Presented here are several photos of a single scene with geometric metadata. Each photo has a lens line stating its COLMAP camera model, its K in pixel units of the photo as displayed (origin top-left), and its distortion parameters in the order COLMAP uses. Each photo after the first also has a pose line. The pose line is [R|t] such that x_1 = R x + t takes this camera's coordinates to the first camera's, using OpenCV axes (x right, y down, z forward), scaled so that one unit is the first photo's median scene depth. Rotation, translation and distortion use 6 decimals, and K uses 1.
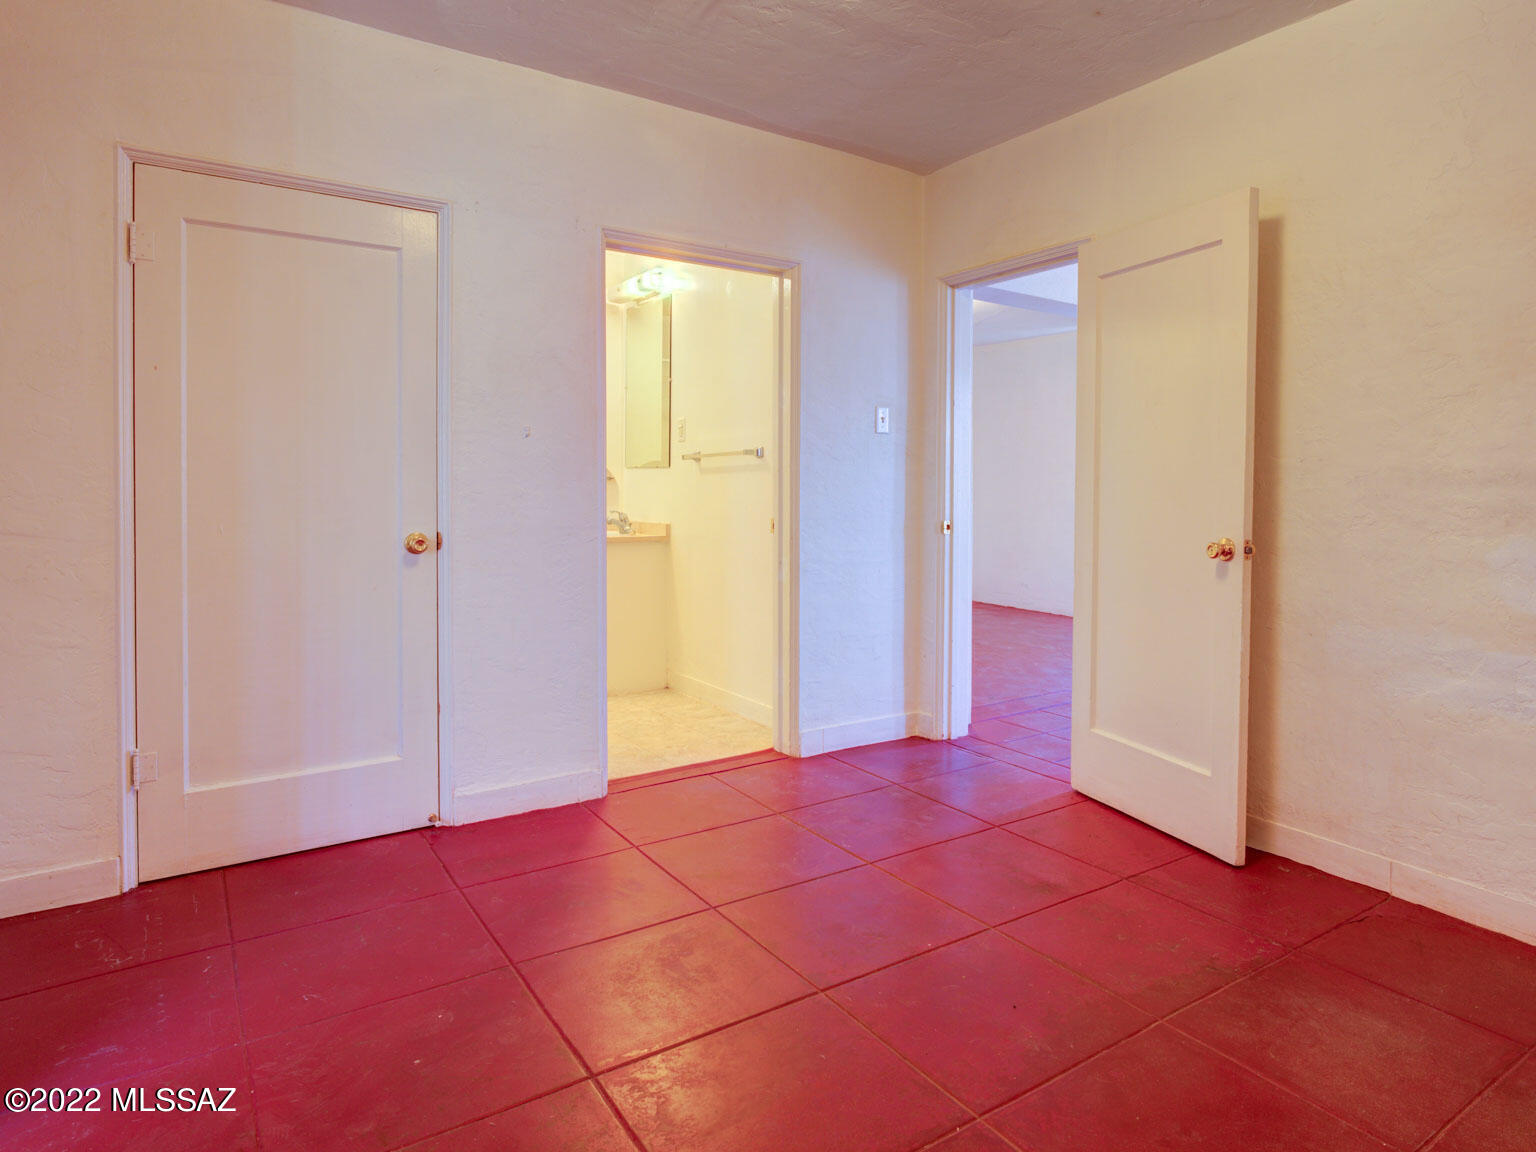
lens RADIAL K [[862.0, 0, 703.2], [0, 862.0, 500.6], [0, 0, 1]] dist [-0.024687, 0.002752]
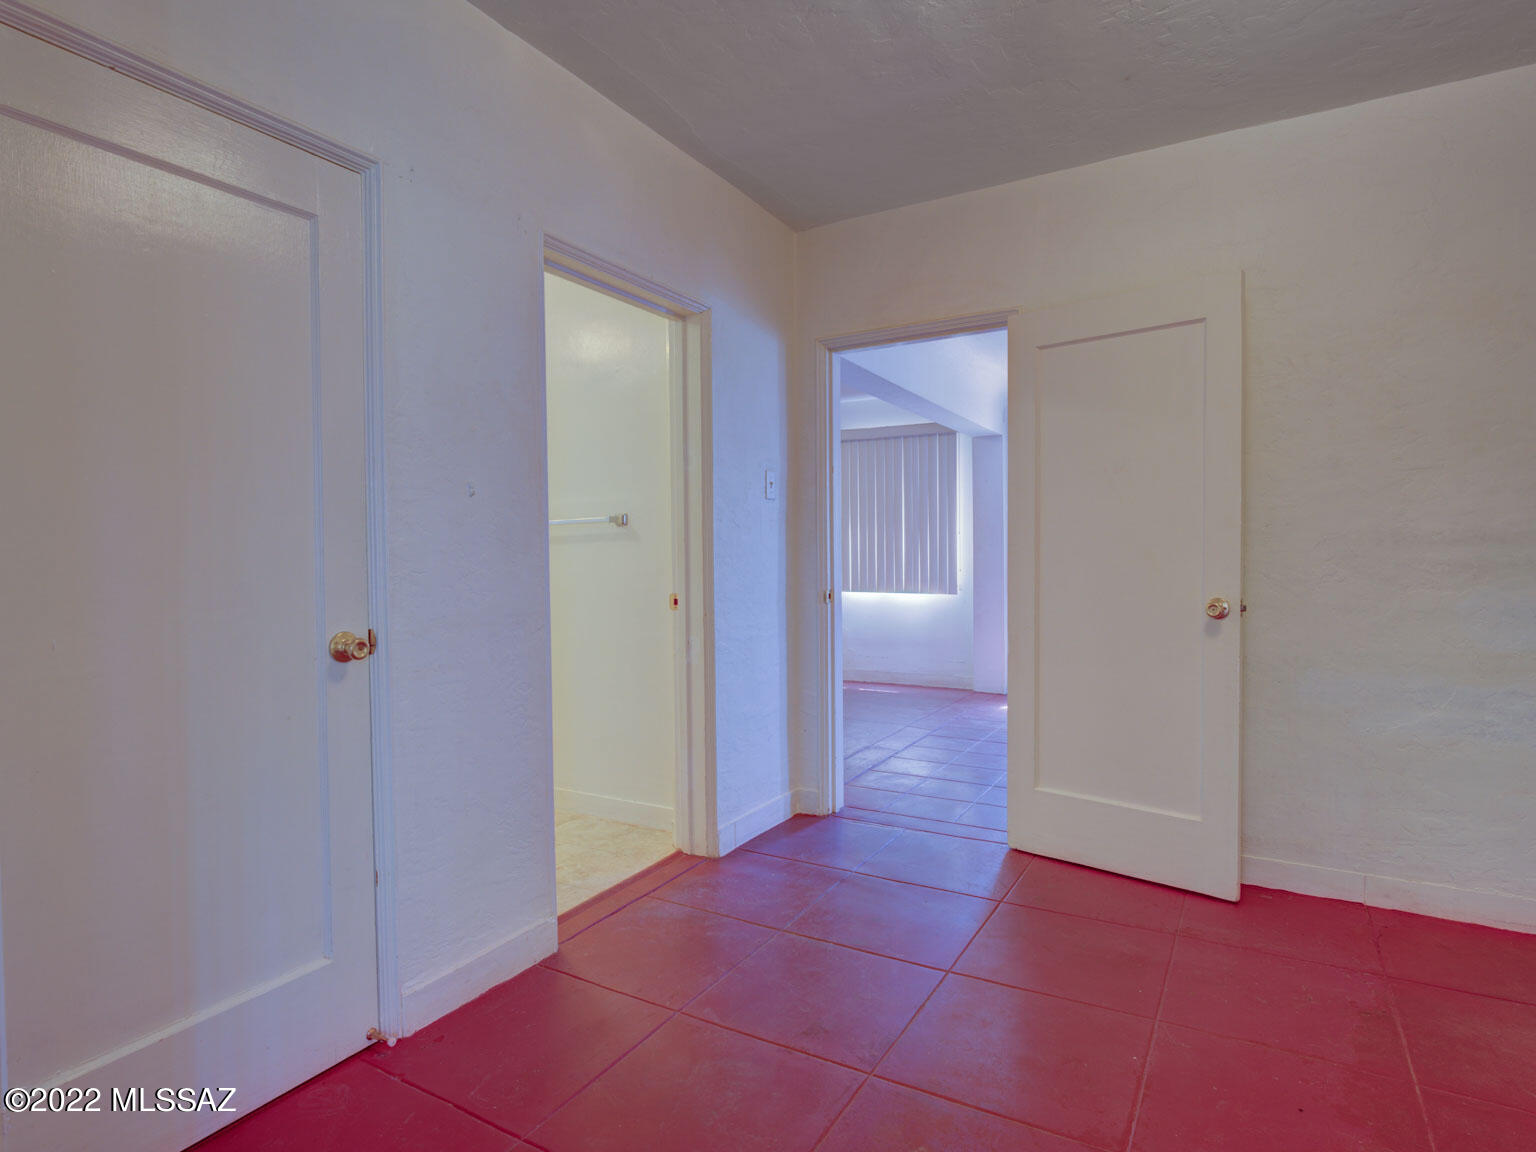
lens RADIAL K [[862.0, 0, 768.3], [0, 862.0, 573.6], [0, 0, 1]] dist [-0.024687, 0.002752]
pose [[0.909452, -0.024060, 0.415113, -0.209498], [0.022997, 0.999707, 0.007561, -0.004272], [-0.415173, 0.002670, 0.909738, 0.157739]]
